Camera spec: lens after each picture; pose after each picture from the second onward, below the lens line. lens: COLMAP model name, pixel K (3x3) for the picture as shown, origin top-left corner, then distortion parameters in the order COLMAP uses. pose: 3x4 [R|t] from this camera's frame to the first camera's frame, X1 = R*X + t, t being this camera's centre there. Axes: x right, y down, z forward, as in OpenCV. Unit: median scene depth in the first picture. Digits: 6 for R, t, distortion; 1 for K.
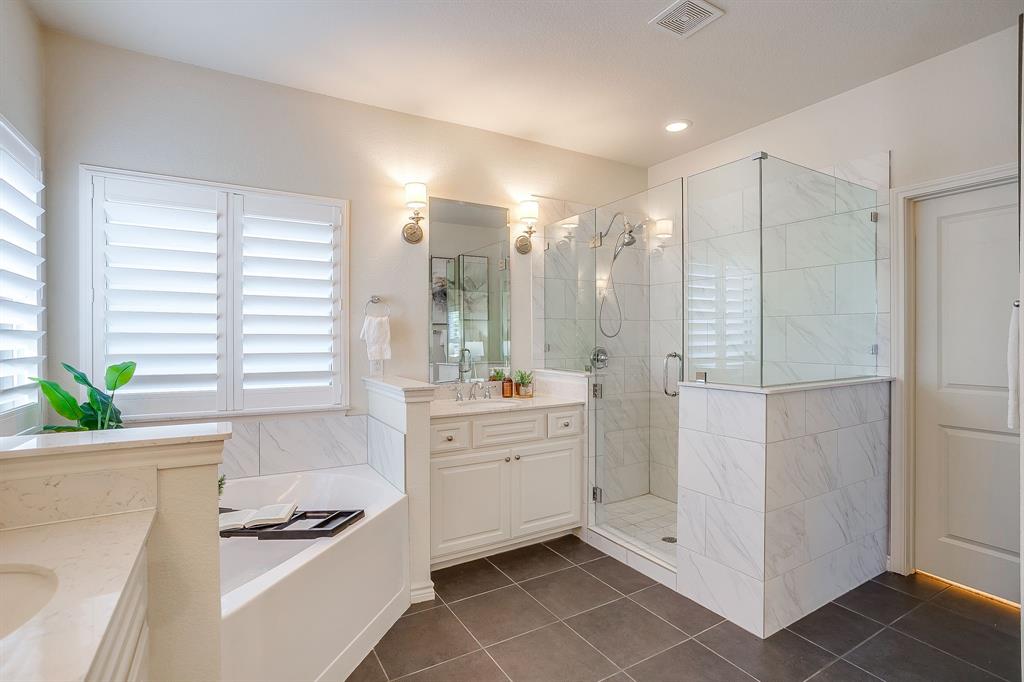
lens RADIAL K [[502.5, 0, 508.4], [0, 502.5, 339.0], [0, 0, 1]] dist [-0.060592, 0.030256]
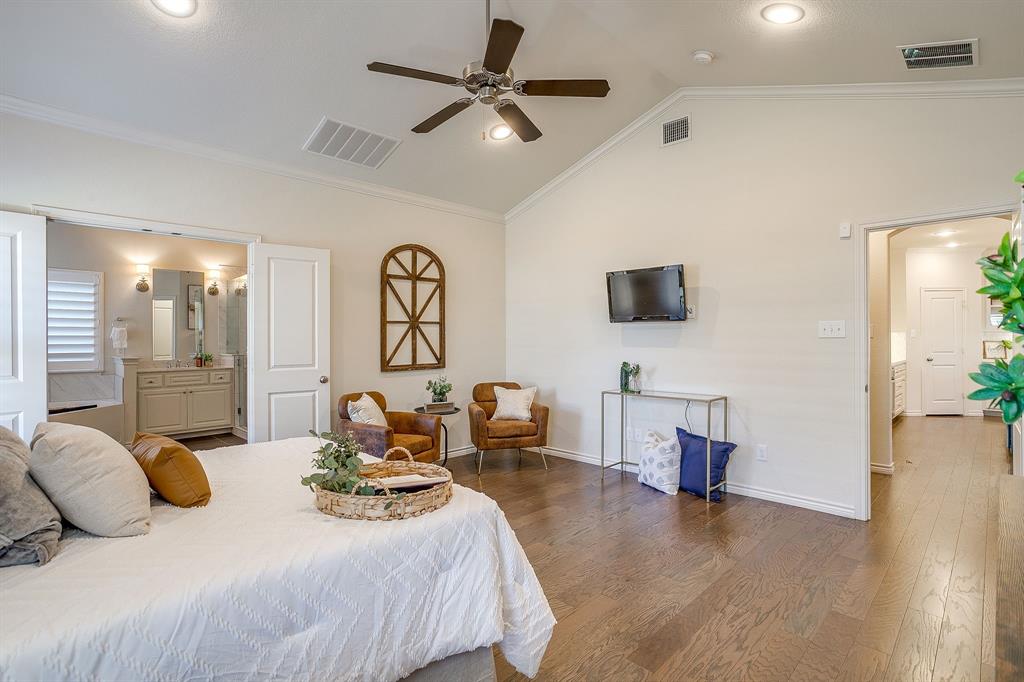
lens RADIAL K [[496.7, 0, 511.5], [0, 496.7, 334.7], [0, 0, 1]] dist [-0.048407, 0.028037]
pose [[0.967068, 0.004995, 0.254468, 0.765323], [-0.003678, 0.999977, -0.005649, -0.008250], [-0.254490, 0.004527, 0.967065, -1.324809]]
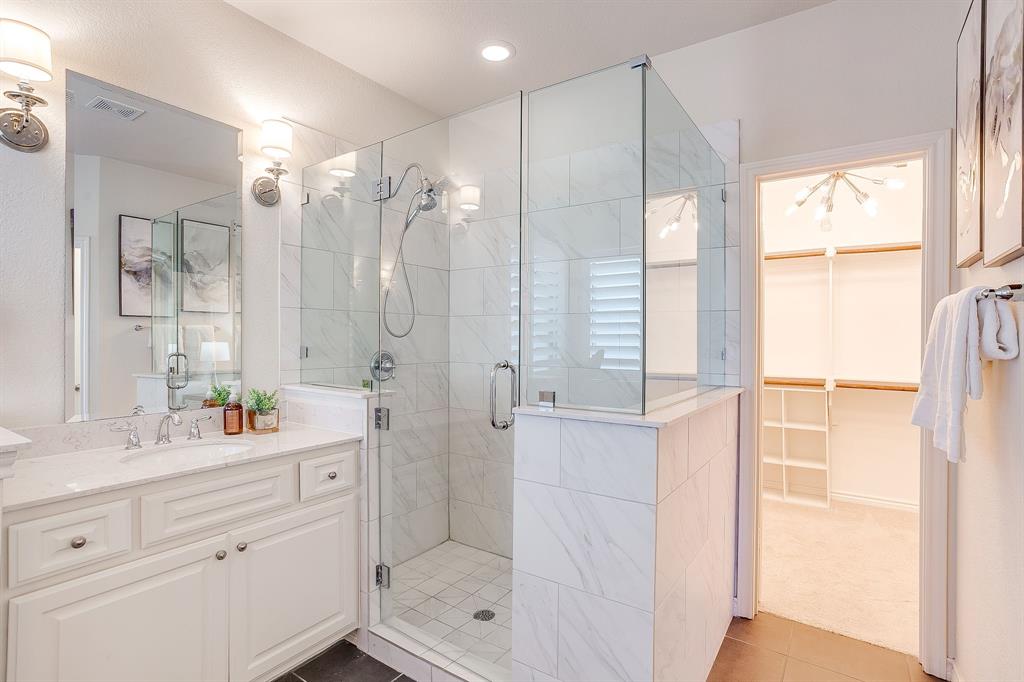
lens RADIAL K [[502.5, 0, 508.4], [0, 502.5, 339.0], [0, 0, 1]] dist [-0.060592, 0.030256]
pose [[0.907363, 0.006638, 0.420295, 0.051890], [-0.005592, 0.999977, -0.003721, 0.000993], [-0.420310, 0.001026, 0.907380, 0.335167]]
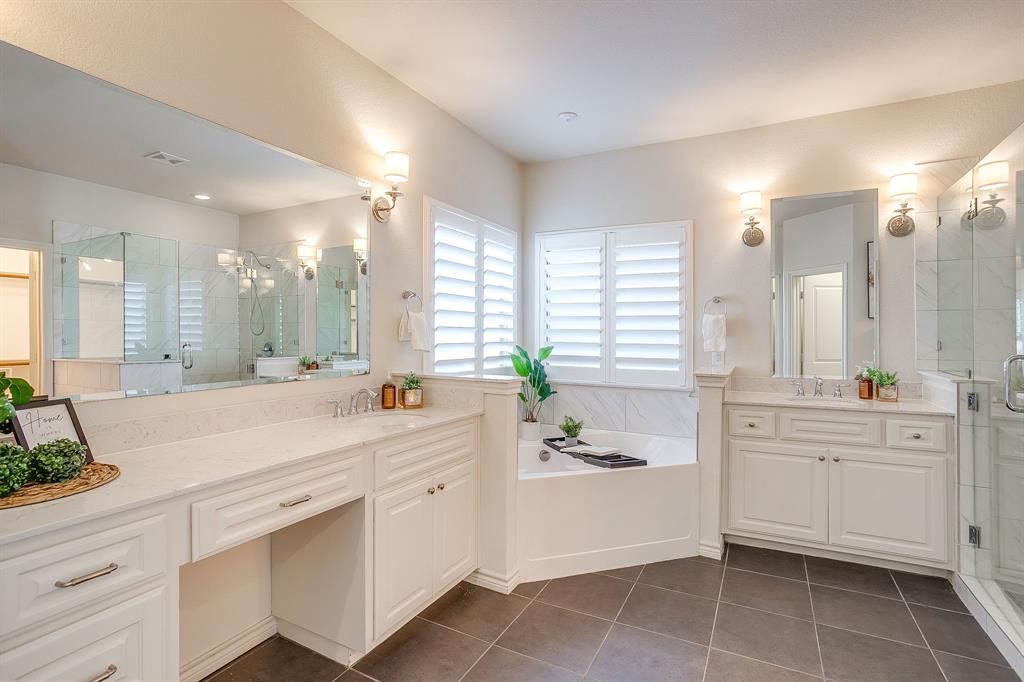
lens RADIAL K [[496.7, 0, 511.5], [0, 496.7, 334.7], [0, 0, 1]] dist [-0.048407, 0.028037]
pose [[0.532981, 0.005500, -0.846109, 0.430342], [-0.007444, 0.999971, 0.001811, 0.003271], [0.846095, 0.005333, 0.533006, -0.013880]]
